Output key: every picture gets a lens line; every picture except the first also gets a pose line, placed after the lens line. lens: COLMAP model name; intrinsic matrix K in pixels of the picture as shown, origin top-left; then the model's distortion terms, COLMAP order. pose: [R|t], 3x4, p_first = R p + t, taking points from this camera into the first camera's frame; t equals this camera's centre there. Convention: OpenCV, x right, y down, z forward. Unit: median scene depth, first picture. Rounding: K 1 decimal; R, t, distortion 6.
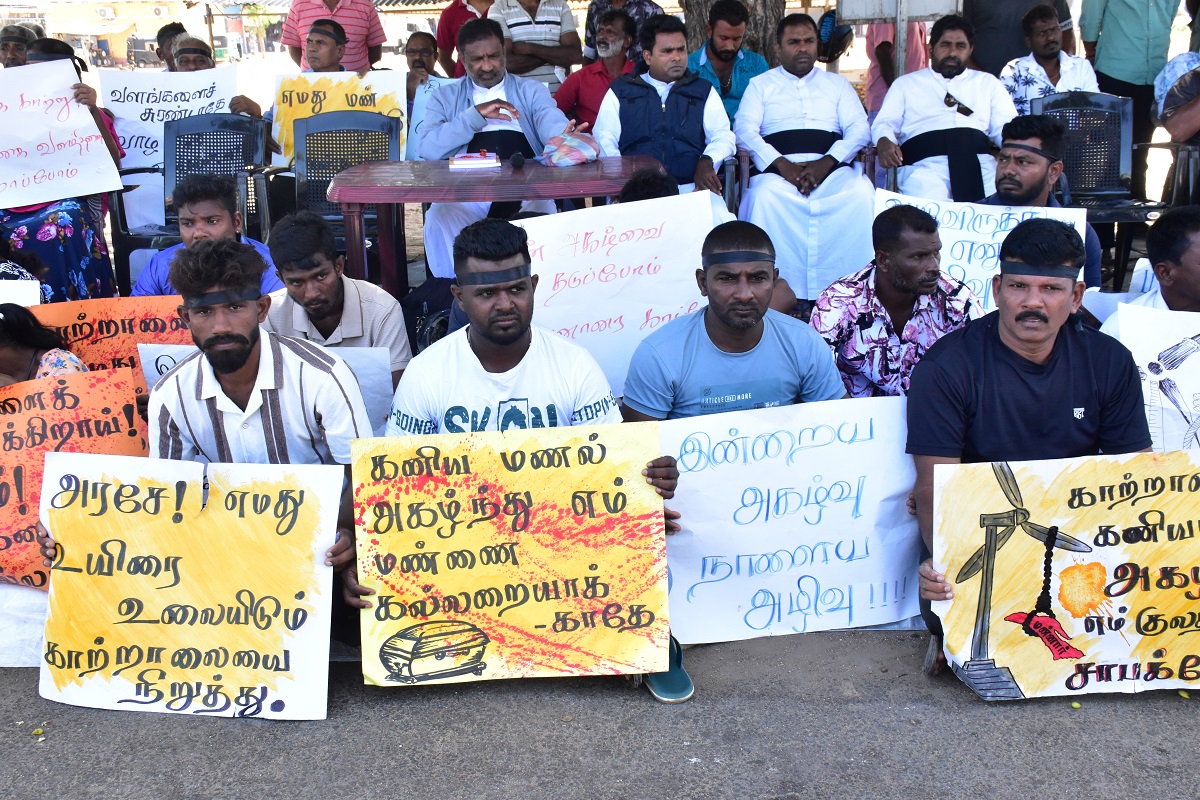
lens RADIAL K [[1352.4, 0, 611.4], [0, 1352.4, 399.8], [0, 0, 1]] dist [0.071928, 0.000000]
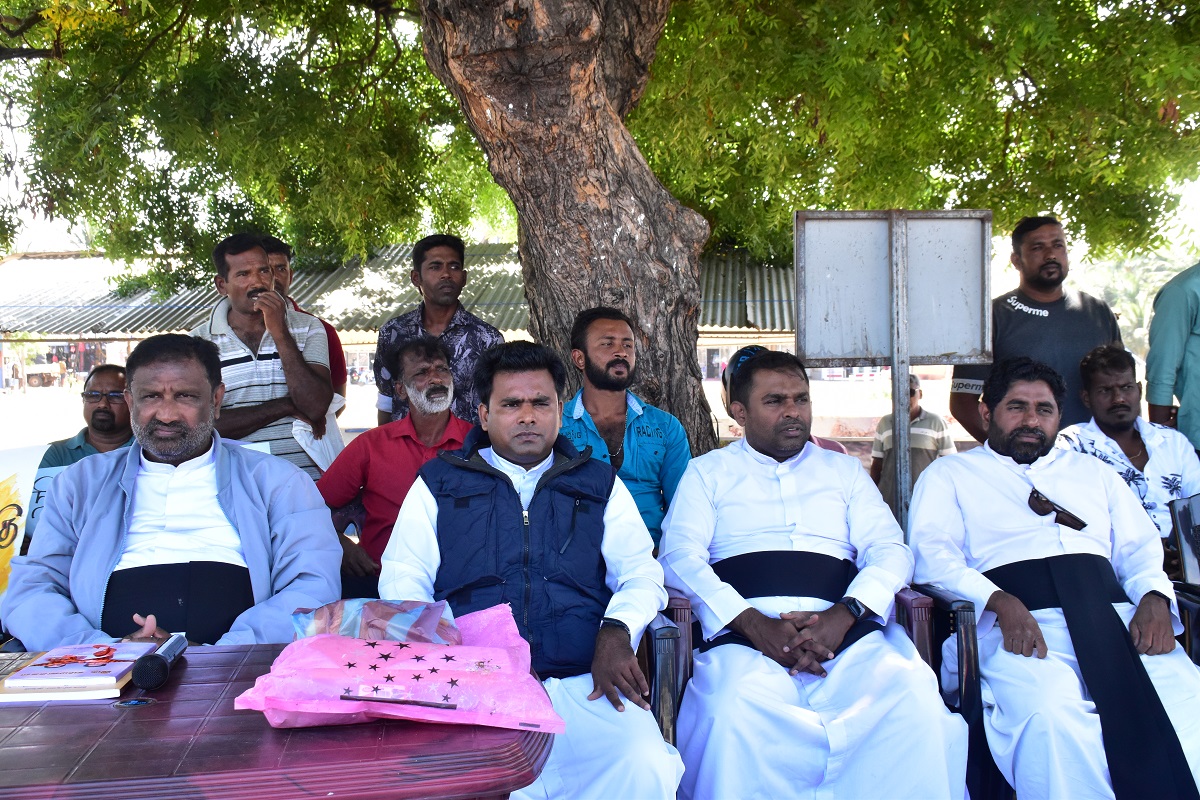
lens RADIAL K [[1357.2, 0, 599.5], [0, 1357.2, 396.3], [0, 0, 1]] dist [0.000454, 0.000000]
pose [[0.992642, 0.017937, 0.119751, 0.004673], [0.011649, 0.970233, -0.241893, -0.133410], [-0.120525, 0.241508, 0.962885, 0.489893]]
